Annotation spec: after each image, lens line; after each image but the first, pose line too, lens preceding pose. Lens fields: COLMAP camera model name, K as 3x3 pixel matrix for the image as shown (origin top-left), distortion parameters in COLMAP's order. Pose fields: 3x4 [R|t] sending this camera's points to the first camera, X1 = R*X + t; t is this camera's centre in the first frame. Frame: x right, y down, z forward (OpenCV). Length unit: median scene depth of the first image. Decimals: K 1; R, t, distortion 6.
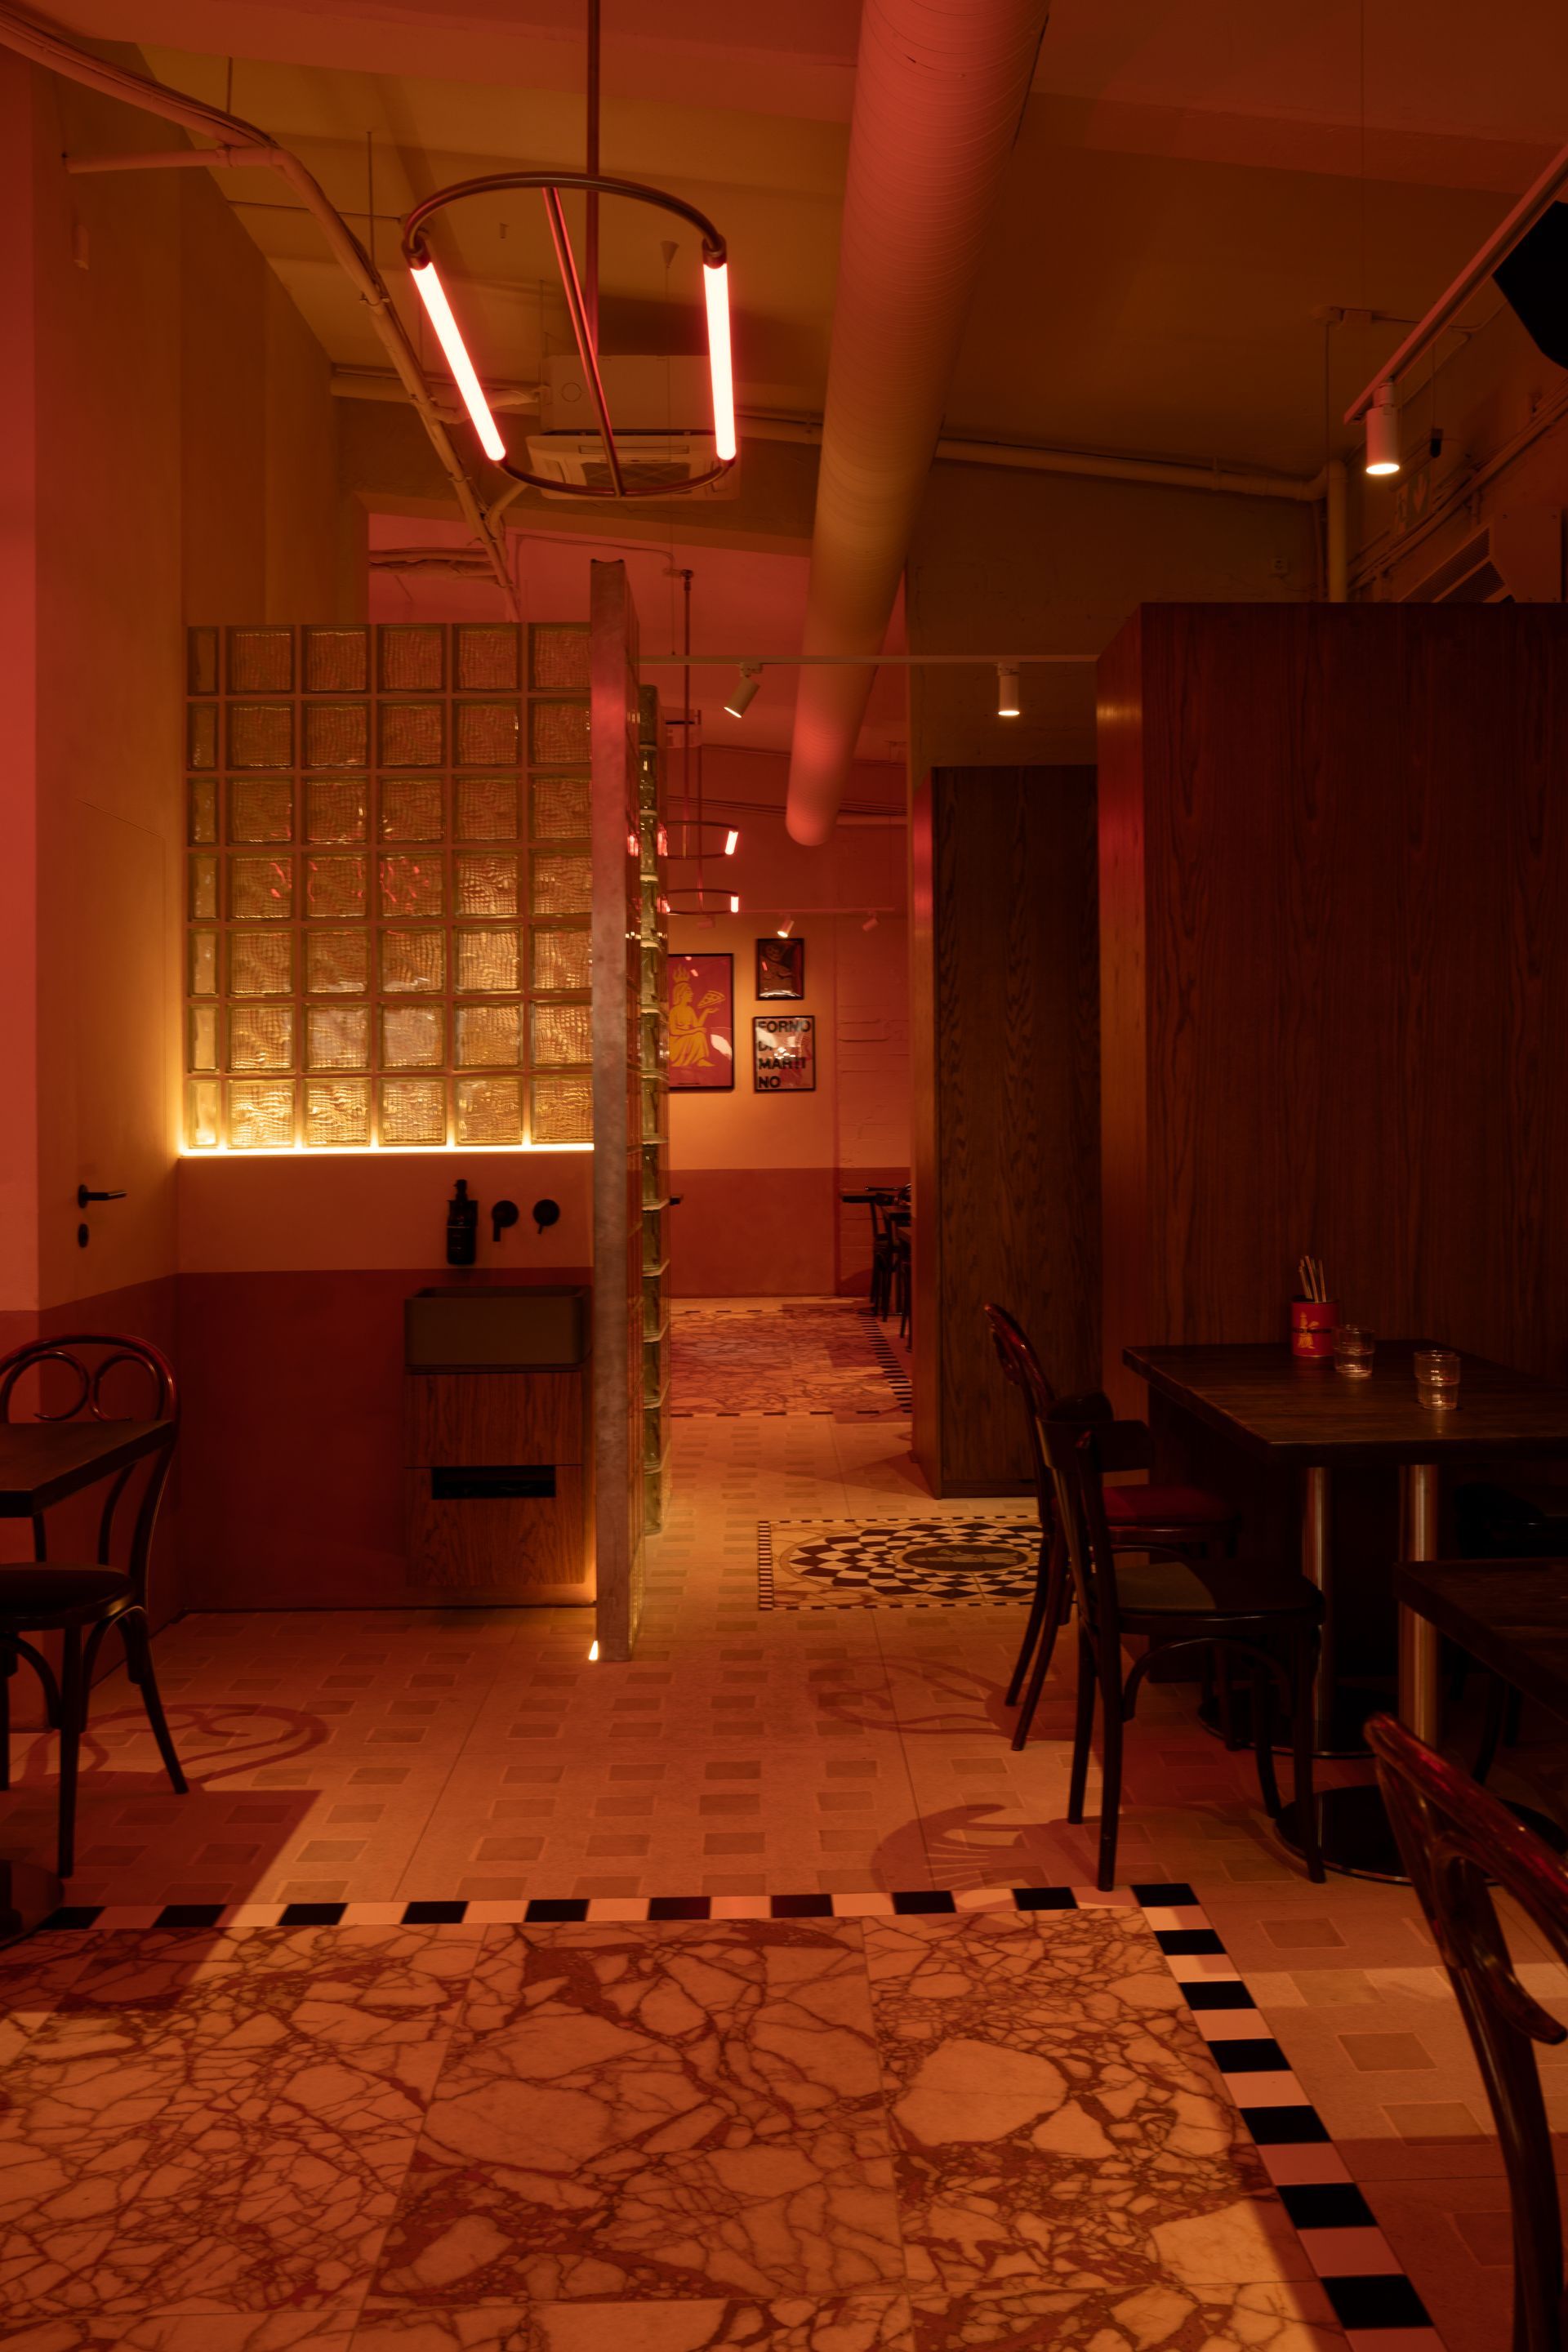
lens RADIAL K [[2167.2, 0, 831.3], [0, 2167.2, 1062.4], [0, 0, 1]] dist [-0.050678, -0.011595]
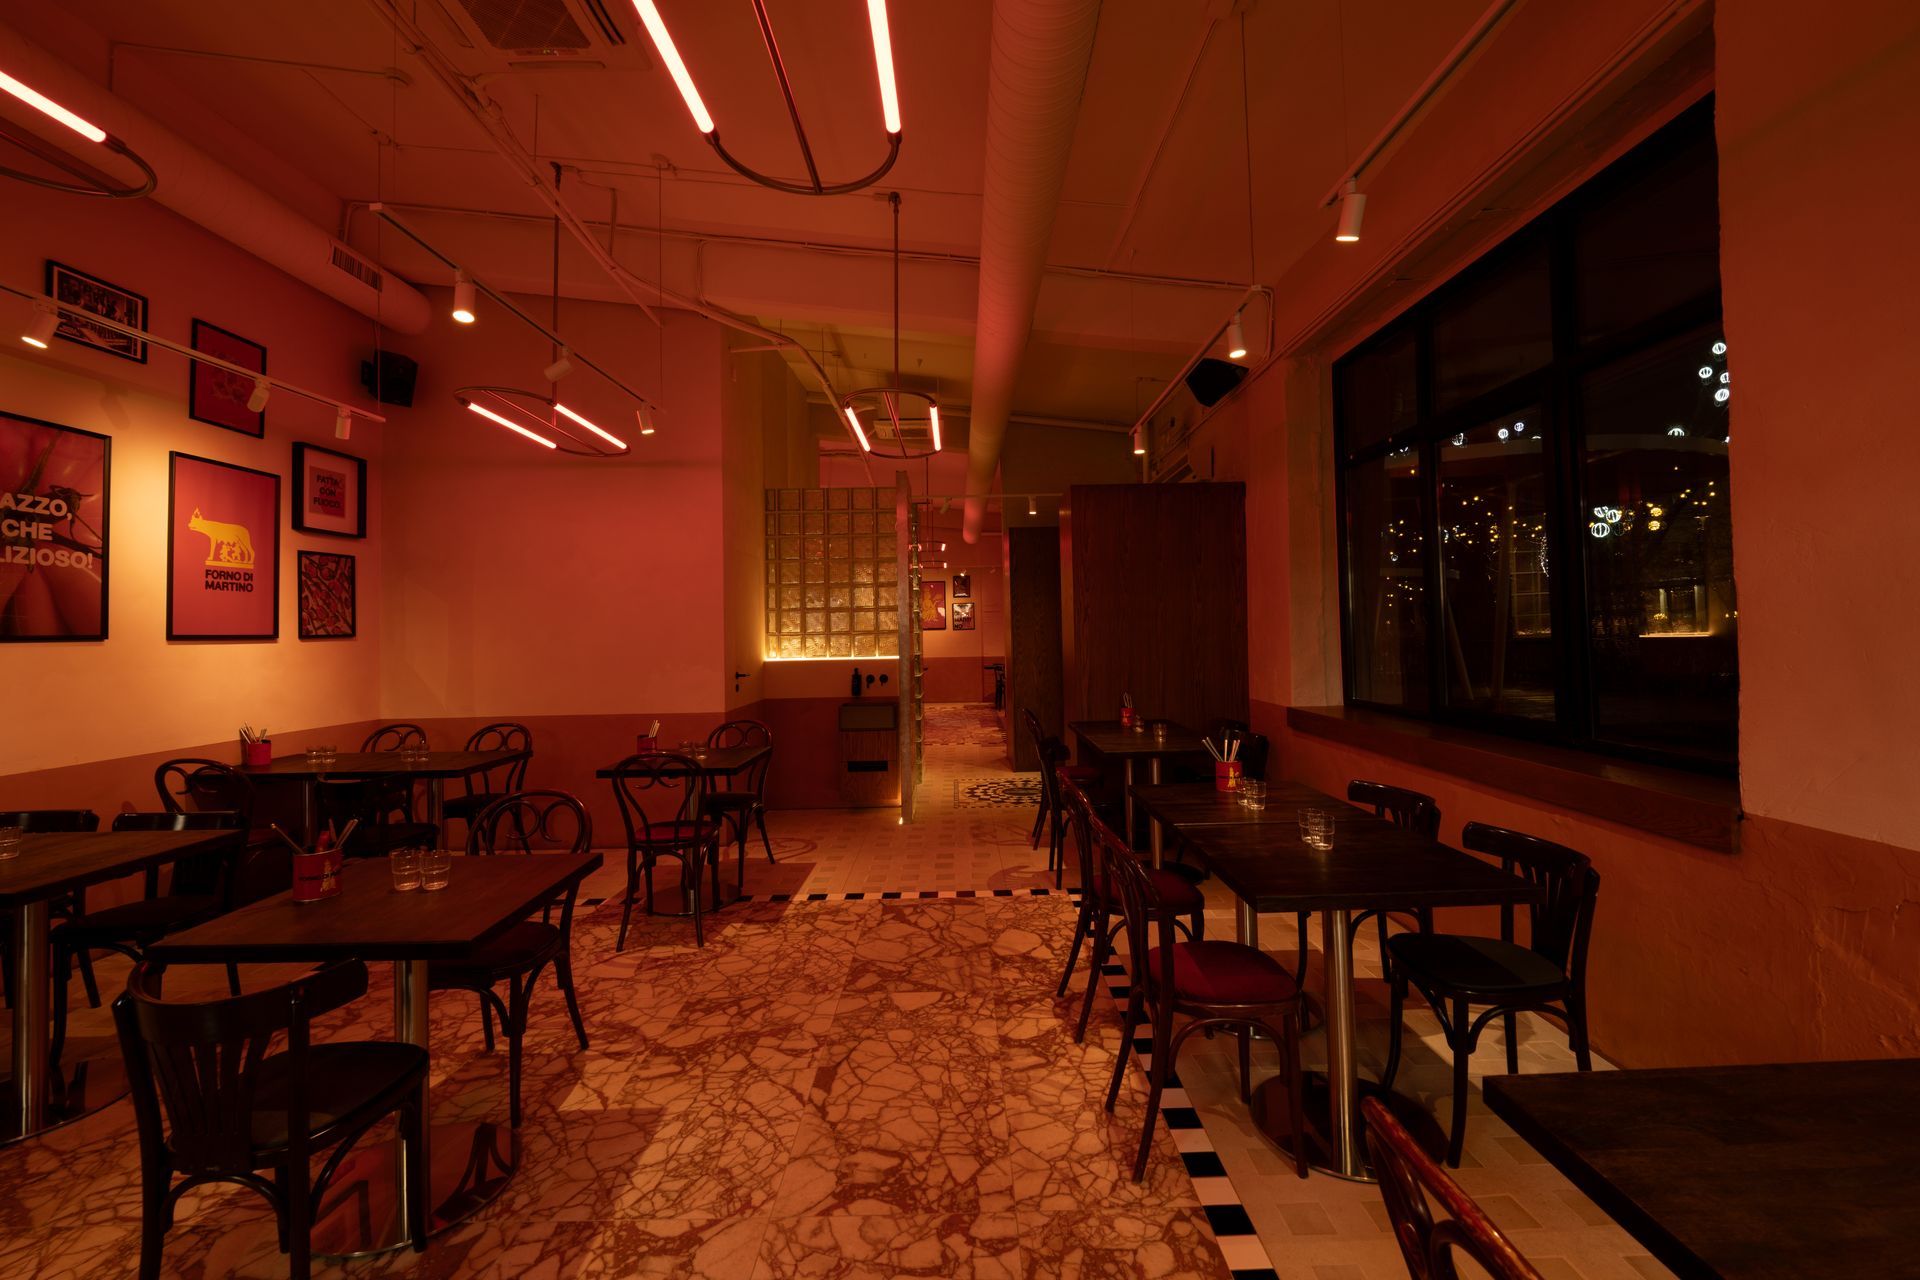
lens RADIAL K [[808.0, 0, 933.7], [0, 808.0, 601.6], [0, 0, 1]] dist [-0.005418, 0.000247]
pose [[0.998037, -0.013497, -0.061154, 0.014107], [0.012623, 0.999813, -0.014670, -0.027982], [0.061341, 0.013869, 0.998021, -0.182306]]
